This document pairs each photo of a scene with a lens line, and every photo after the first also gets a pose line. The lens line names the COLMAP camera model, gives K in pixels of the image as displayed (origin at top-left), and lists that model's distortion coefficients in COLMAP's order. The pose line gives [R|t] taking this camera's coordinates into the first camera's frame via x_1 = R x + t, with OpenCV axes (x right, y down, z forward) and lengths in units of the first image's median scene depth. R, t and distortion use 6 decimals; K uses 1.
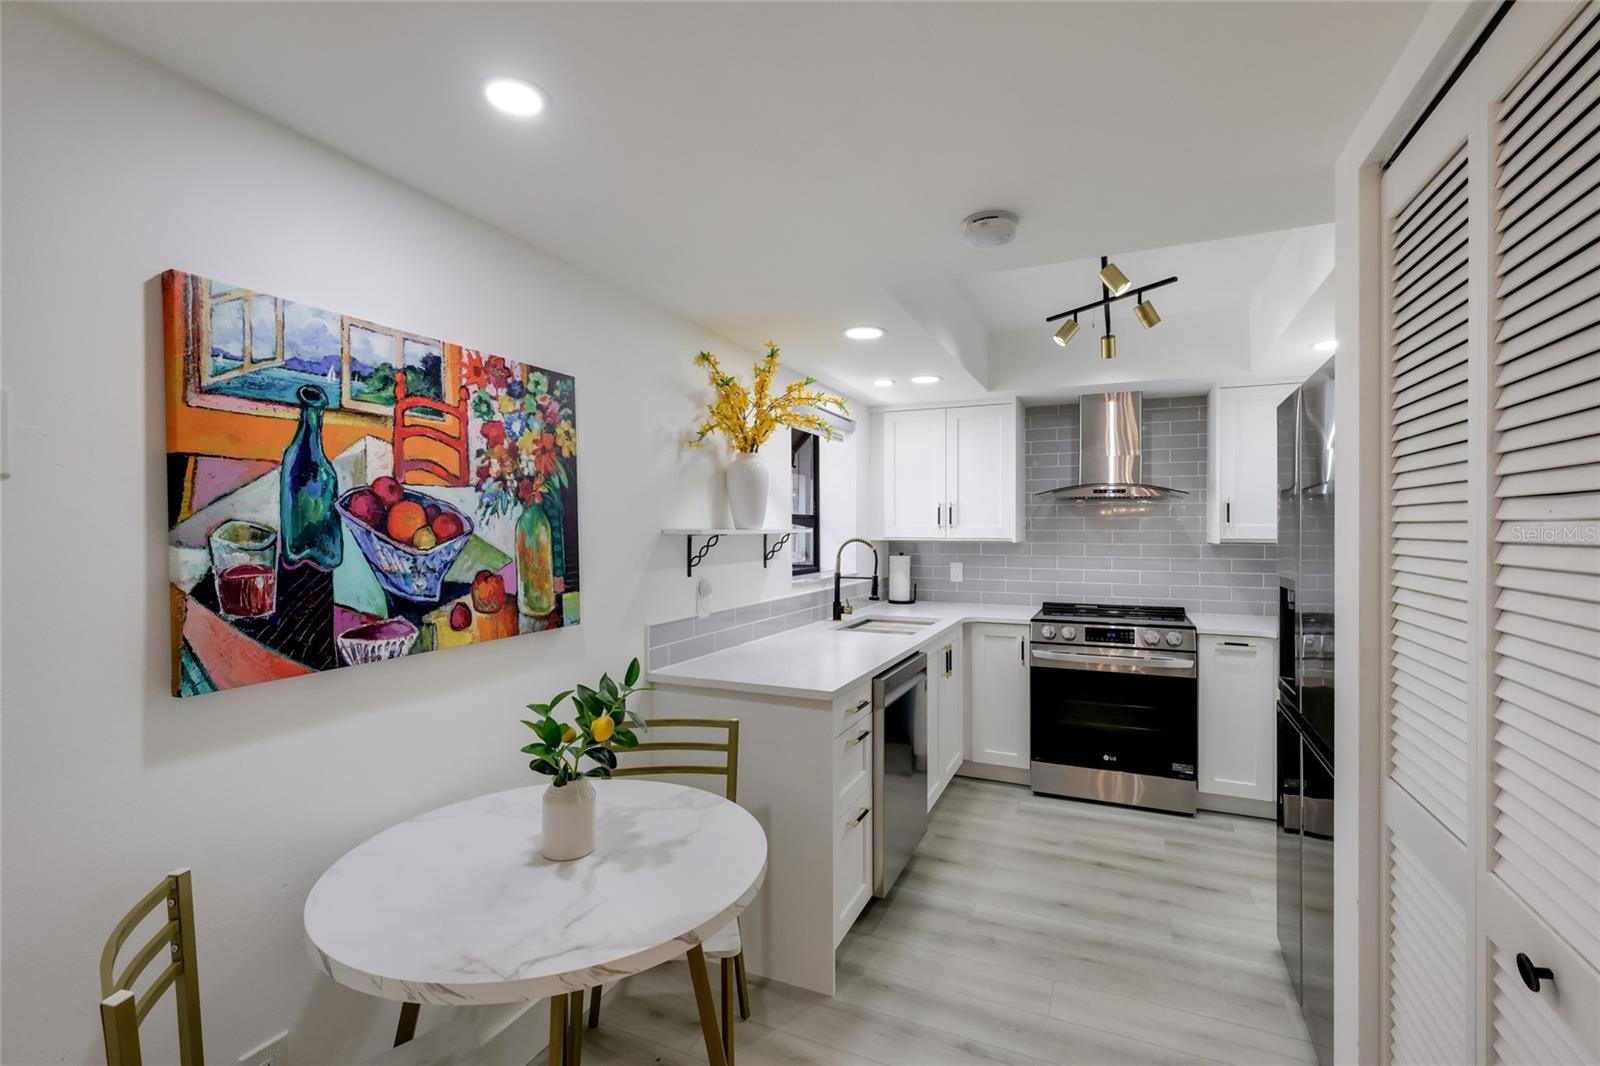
lens RADIAL K [[706.3, 0, 807.0], [0, 706.3, 527.7], [0, 0, 1]] dist [-0.000462, 0.000000]
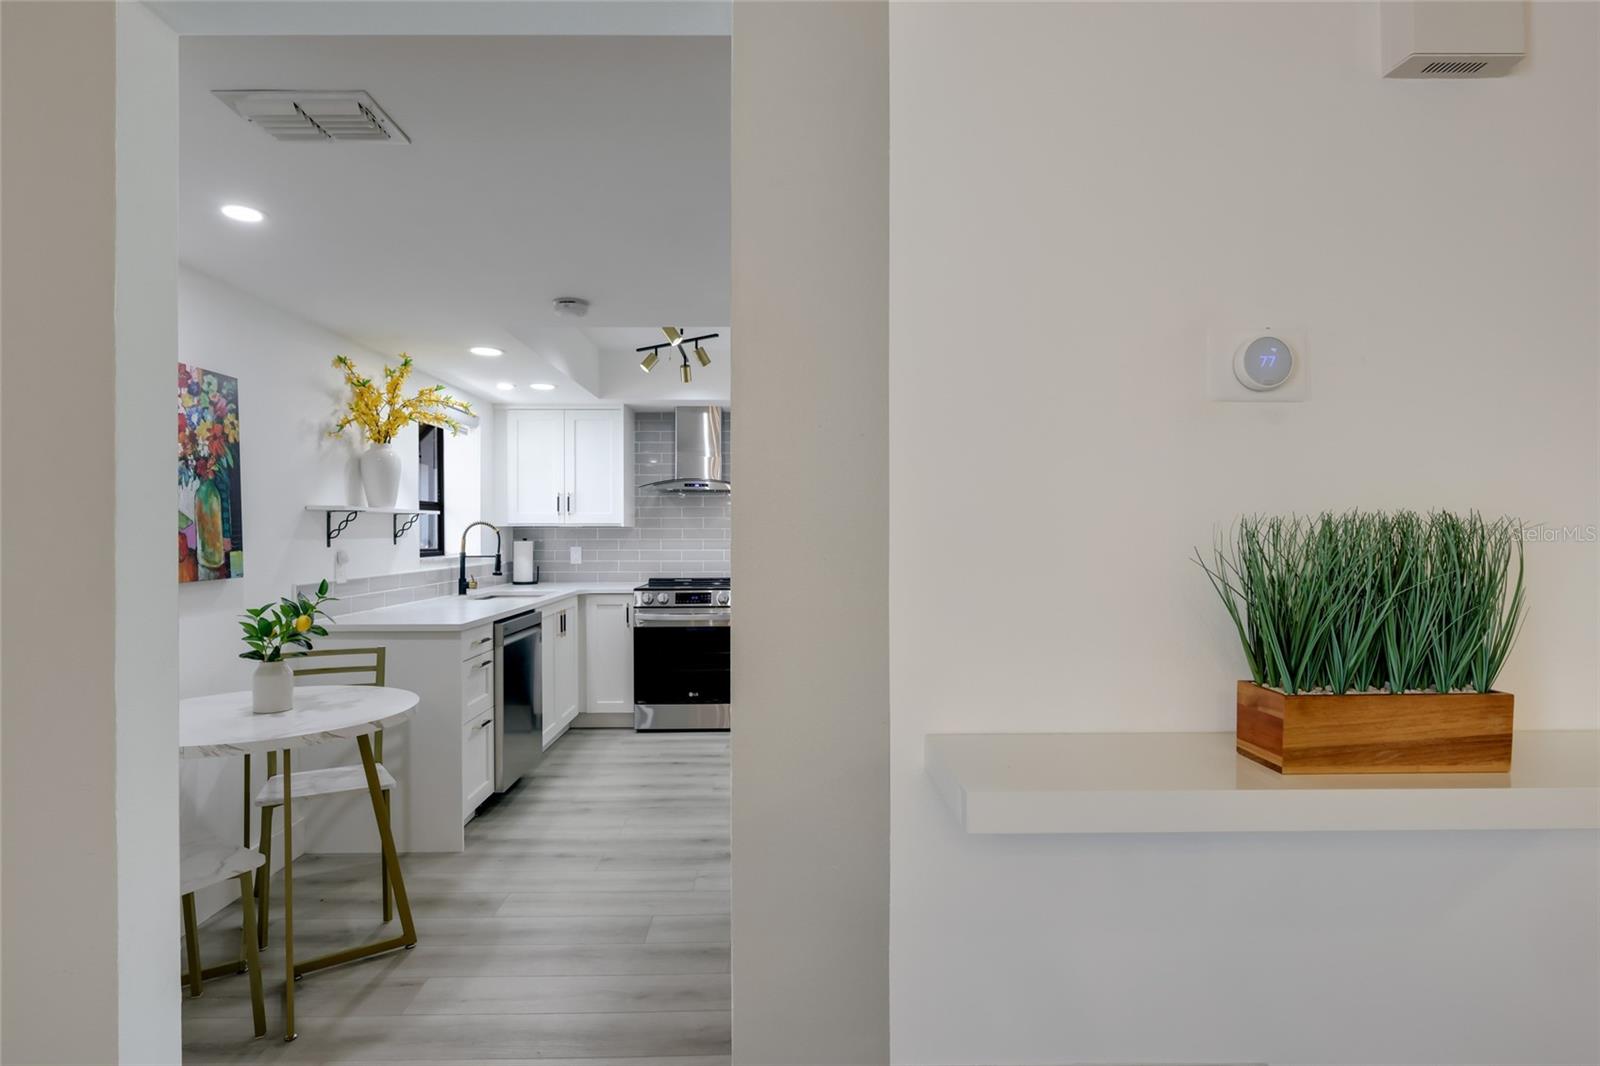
lens RADIAL K [[801.1, 0, 784.6], [0, 801.1, 532.4], [0, 0, 1]] dist [-0.000912, 0.000016]
pose [[0.908925, -0.003412, 0.416946, -0.043714], [0.002789, 0.999994, 0.002104, 0.059499], [-0.416950, -0.000750, 0.908929, -0.711103]]
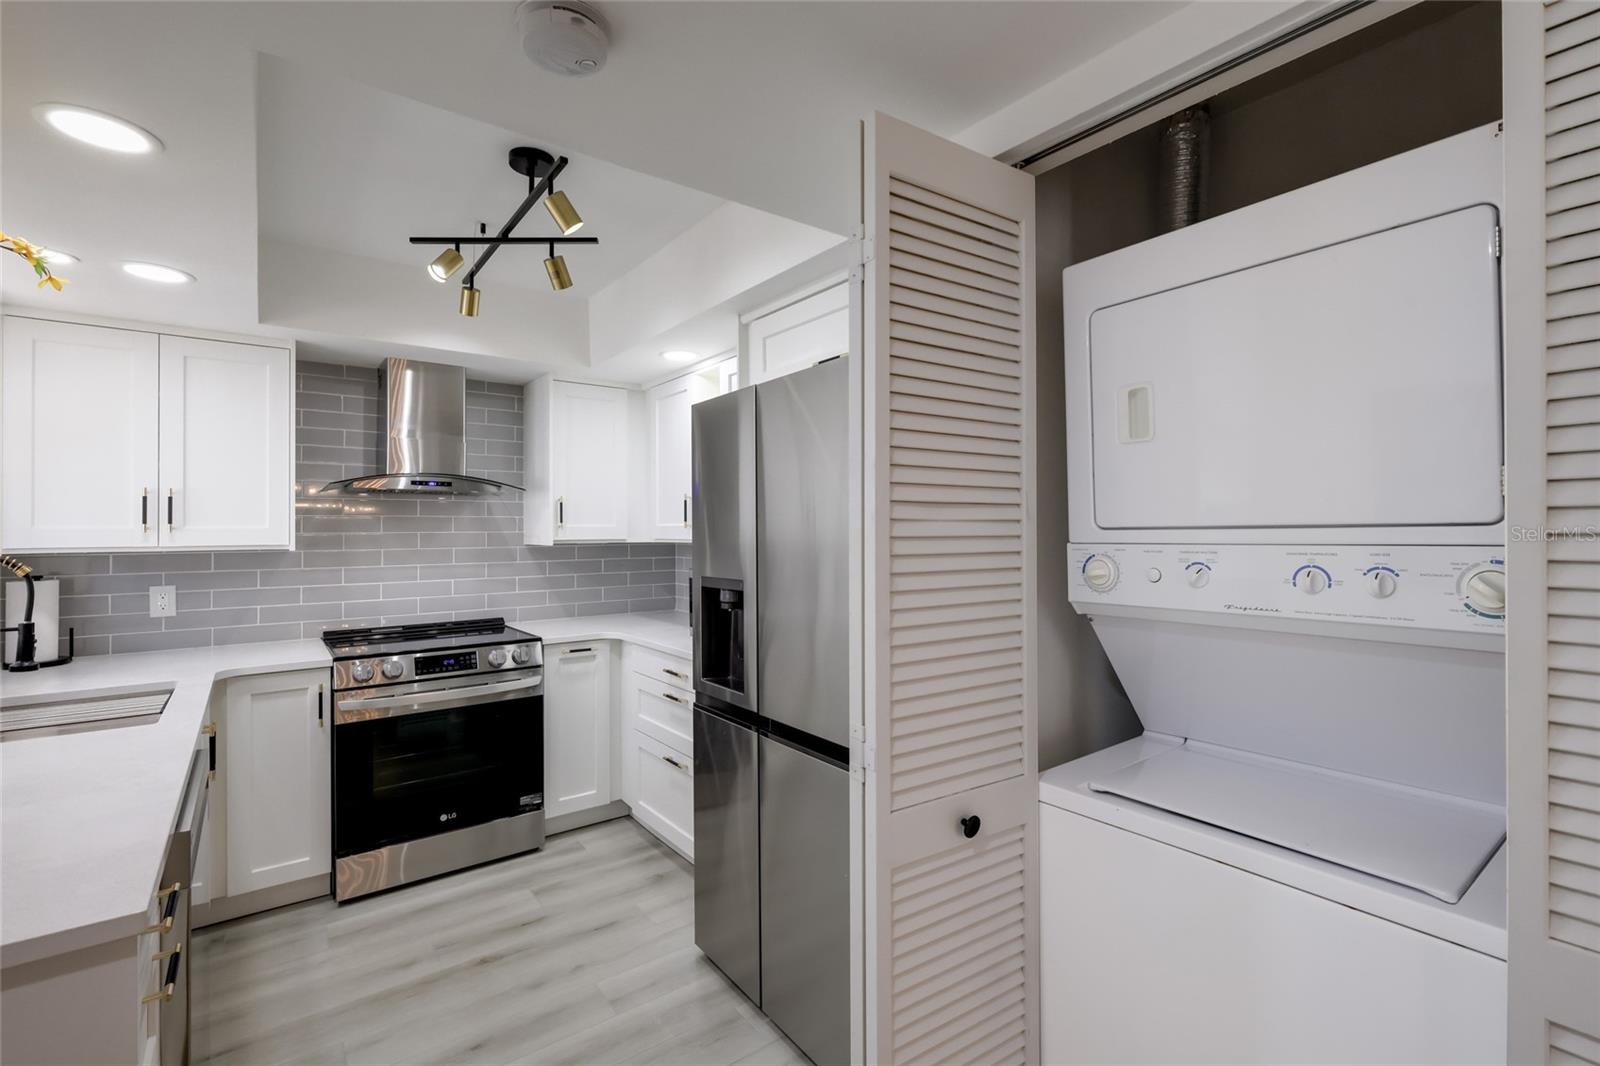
lens RADIAL K [[714.4, 0, 801.2], [0, 714.4, 523.7], [0, 0, 1]] dist [-0.000304, -0.000250]
pose [[0.482353, 0.003546, 0.875970, -0.165543], [0.004251, 0.999971, -0.006389, 0.002370], [-0.875967, 0.006806, 0.482324, 0.480480]]
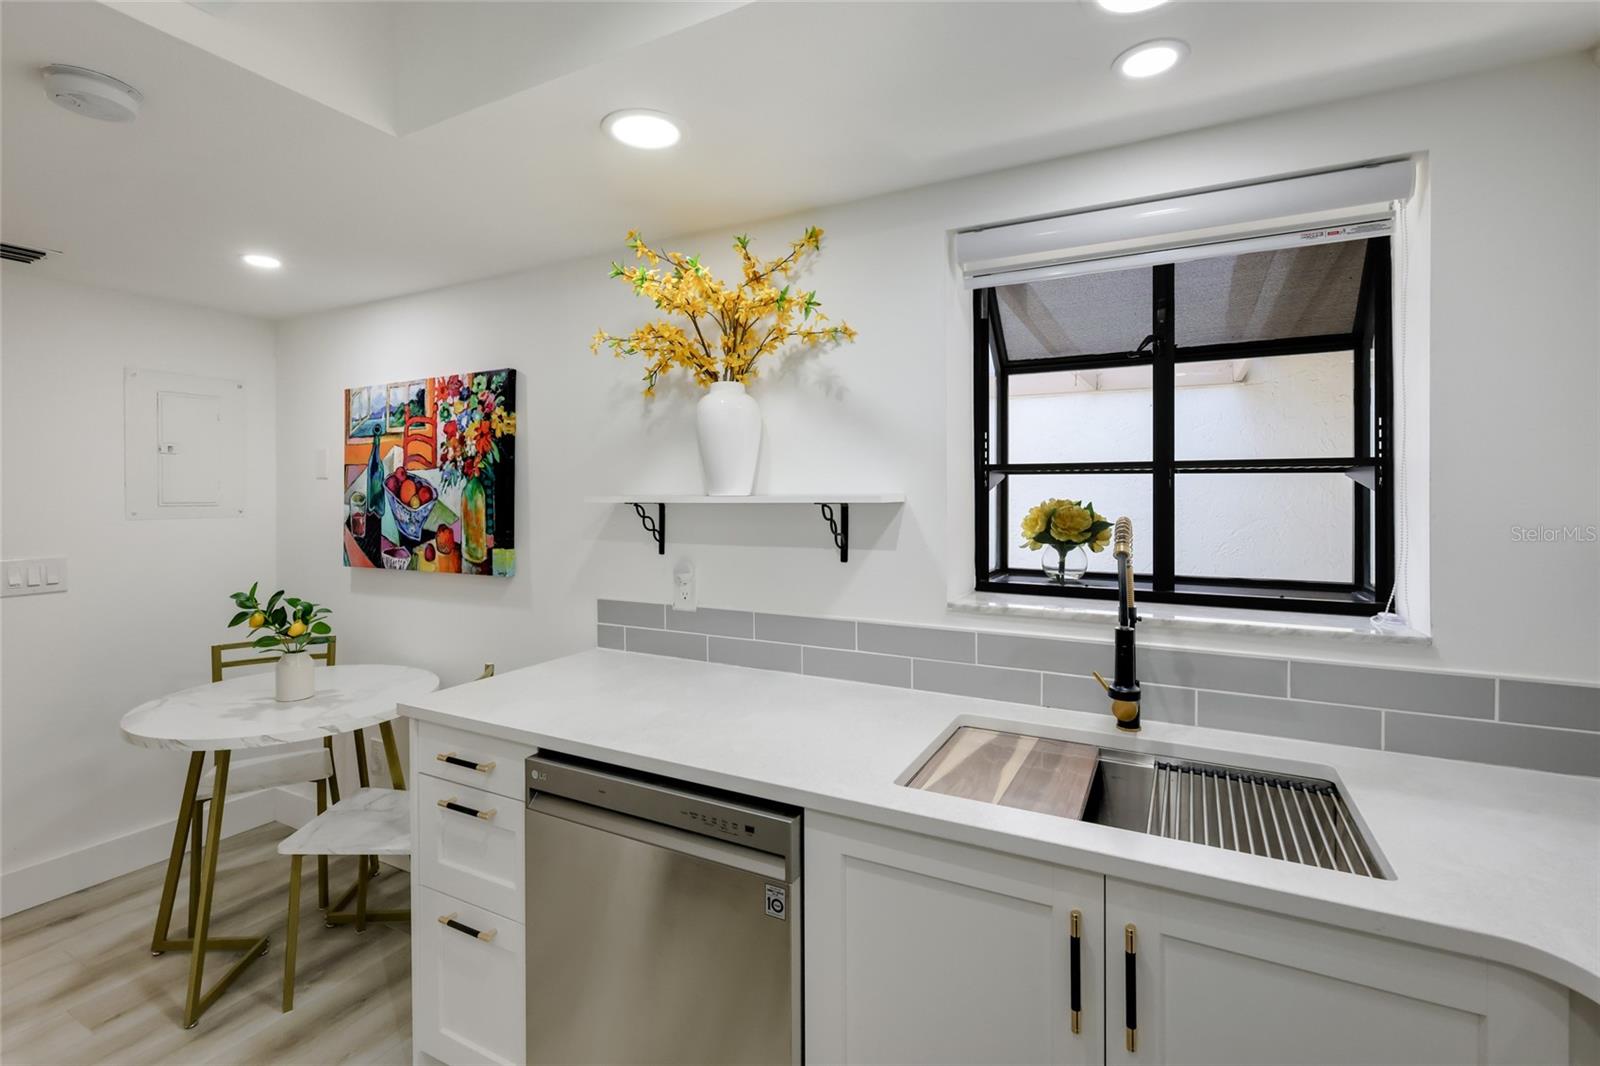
lens RADIAL K [[720.9, 0, 813.0], [0, 720.9, 512.8], [0, 0, 1]] dist [-0.000085, -0.000102]
pose [[-0.064039, 0.004299, -0.997938, 0.880401], [-0.006096, 0.999970, 0.004699, 0.021993], [0.997929, 0.006385, -0.064010, 1.651797]]
